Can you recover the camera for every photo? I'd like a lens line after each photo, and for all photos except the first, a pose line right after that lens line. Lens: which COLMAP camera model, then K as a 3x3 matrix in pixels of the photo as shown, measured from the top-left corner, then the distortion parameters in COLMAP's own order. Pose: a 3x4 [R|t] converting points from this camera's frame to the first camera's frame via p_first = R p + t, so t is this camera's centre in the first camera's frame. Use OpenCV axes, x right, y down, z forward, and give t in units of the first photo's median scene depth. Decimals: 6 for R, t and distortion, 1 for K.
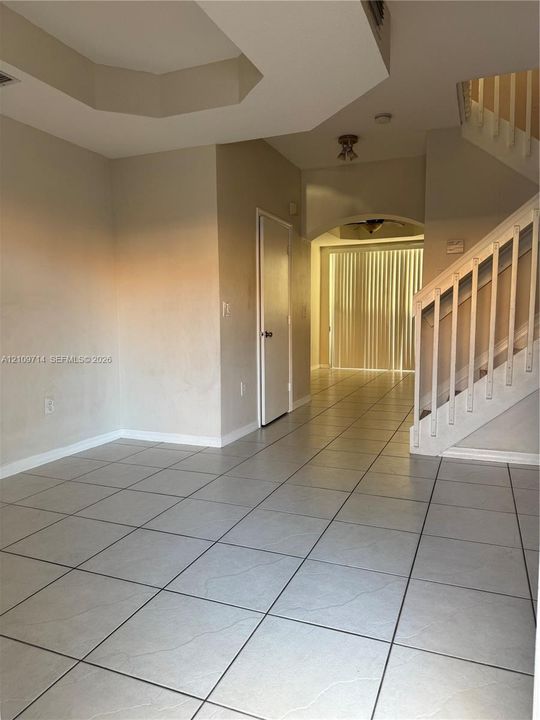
lens RADIAL K [[522.6, 0, 265.6], [0, 522.6, 364.3], [0, 0, 1]] dist [0.114787, -0.086355]
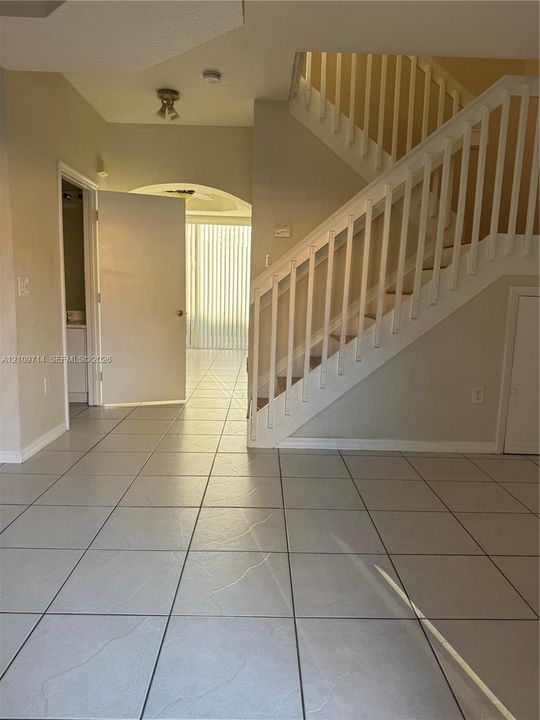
lens RADIAL K [[522.6, 0, 265.6], [0, 522.6, 364.3], [0, 0, 1]] dist [0.114787, -0.086355]
pose [[0.921499, -0.033986, 0.386892, -0.057659], [0.010750, 0.998014, 0.062065, -0.040888], [-0.388233, -0.053034, 0.920034, 0.127735]]
